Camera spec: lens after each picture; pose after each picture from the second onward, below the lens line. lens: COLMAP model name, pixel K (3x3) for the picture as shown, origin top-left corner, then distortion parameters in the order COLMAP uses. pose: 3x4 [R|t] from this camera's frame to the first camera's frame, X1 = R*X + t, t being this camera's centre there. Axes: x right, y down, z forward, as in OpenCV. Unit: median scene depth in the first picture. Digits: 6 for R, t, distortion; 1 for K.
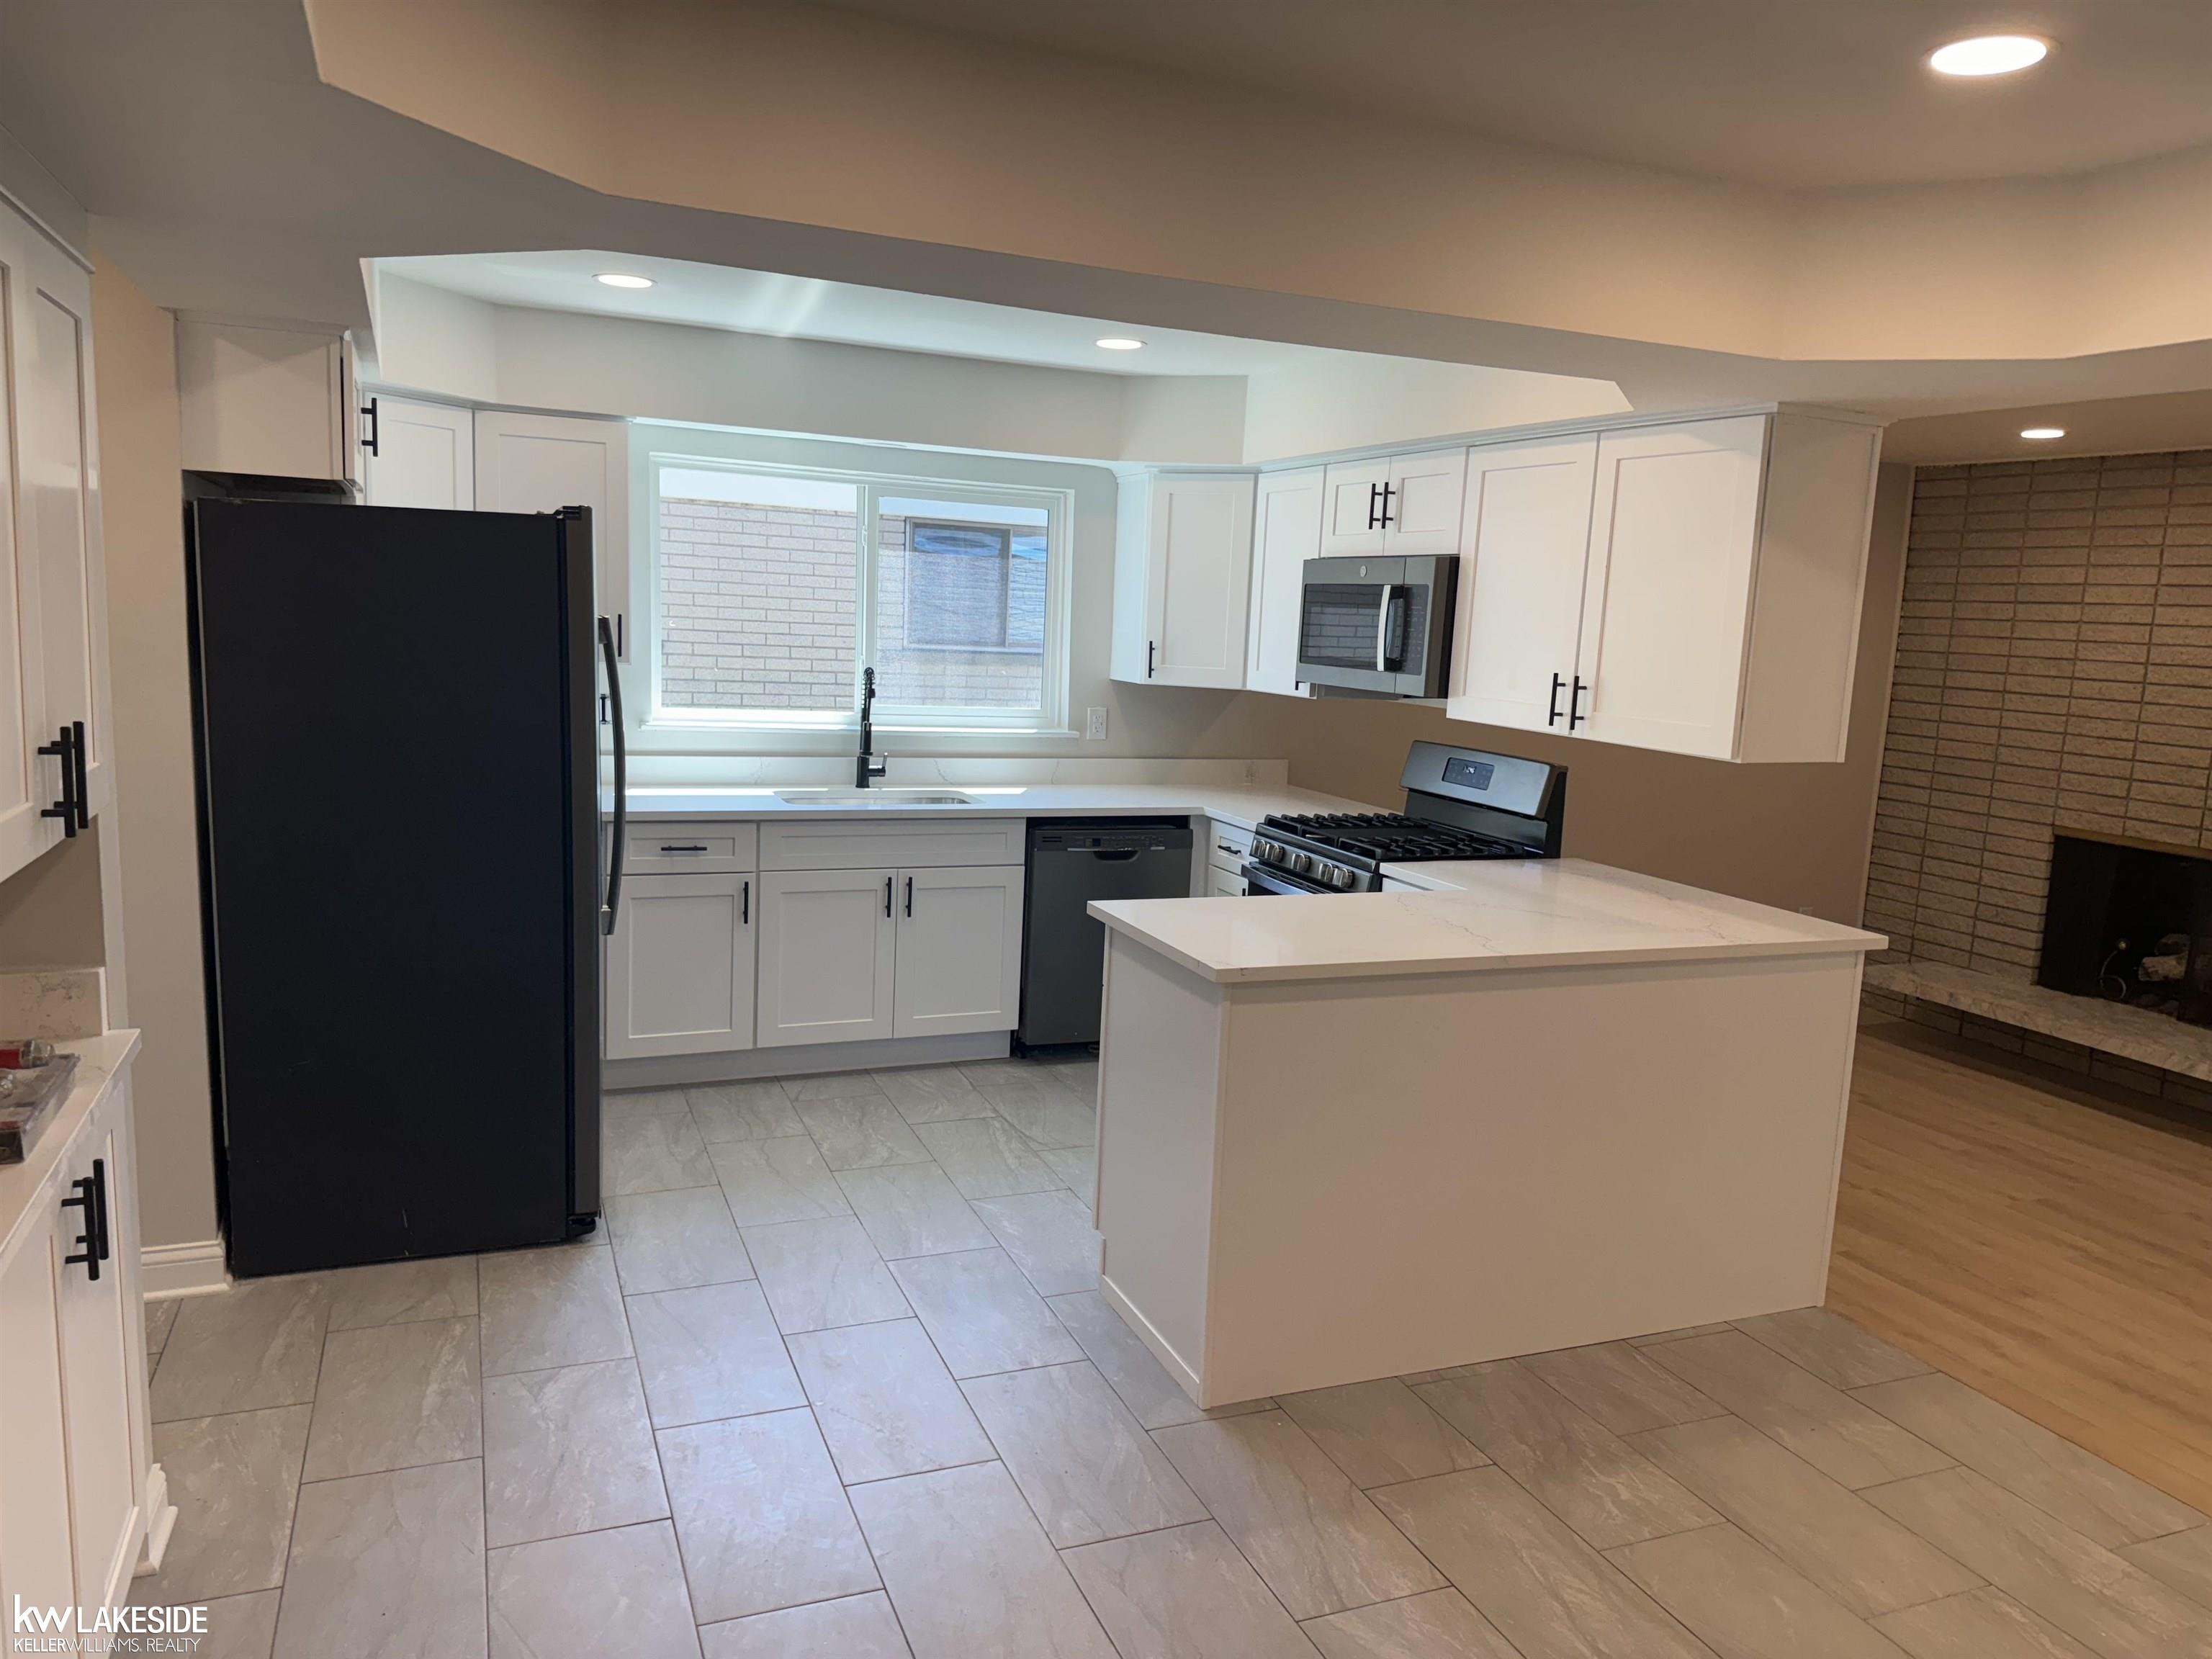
lens RADIAL K [[1544.3, 0, 1116.3], [0, 1544.3, 832.0], [0, 0, 1]] dist [0.092155, -0.115307]
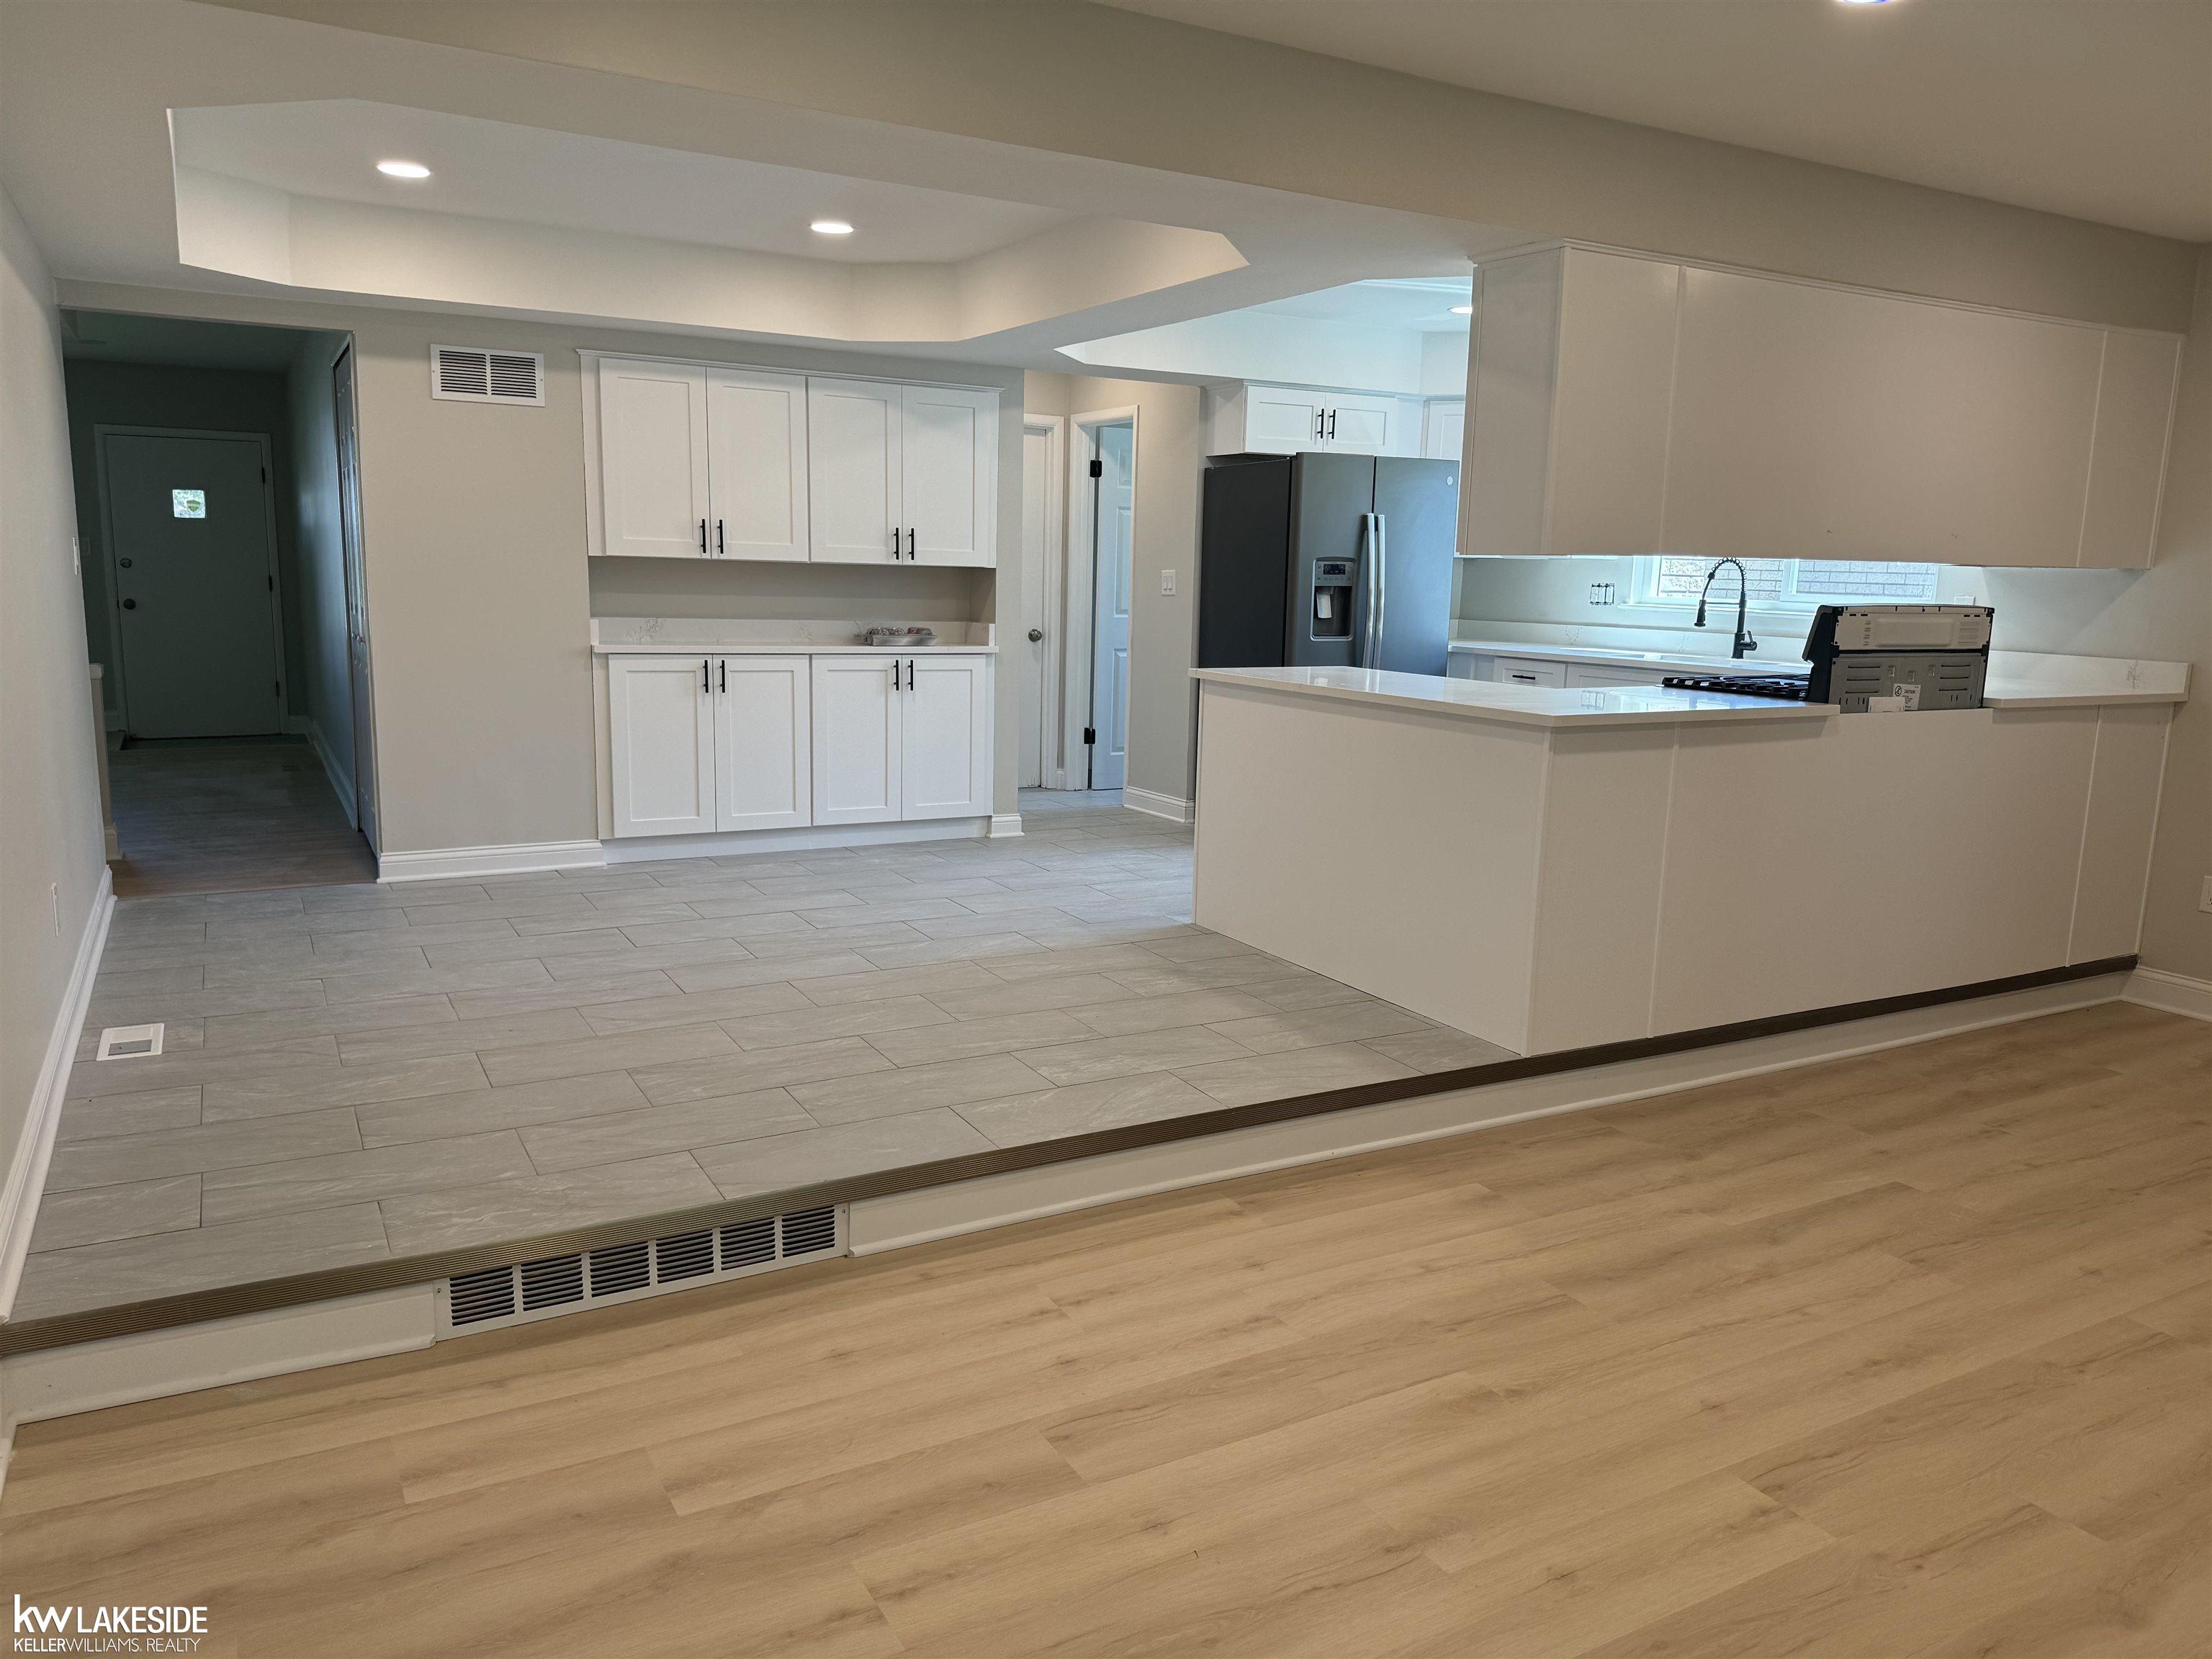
lens RADIAL K [[1544.3, 0, 1096.1], [0, 1544.3, 831.8], [0, 0, 1]] dist [0.092155, -0.115307]
pose [[0.112113, 0.128561, -0.985344, 1.116082], [-0.166680, 0.979979, 0.108896, 0.060414], [0.979617, 0.152028, 0.131296, 0.410833]]
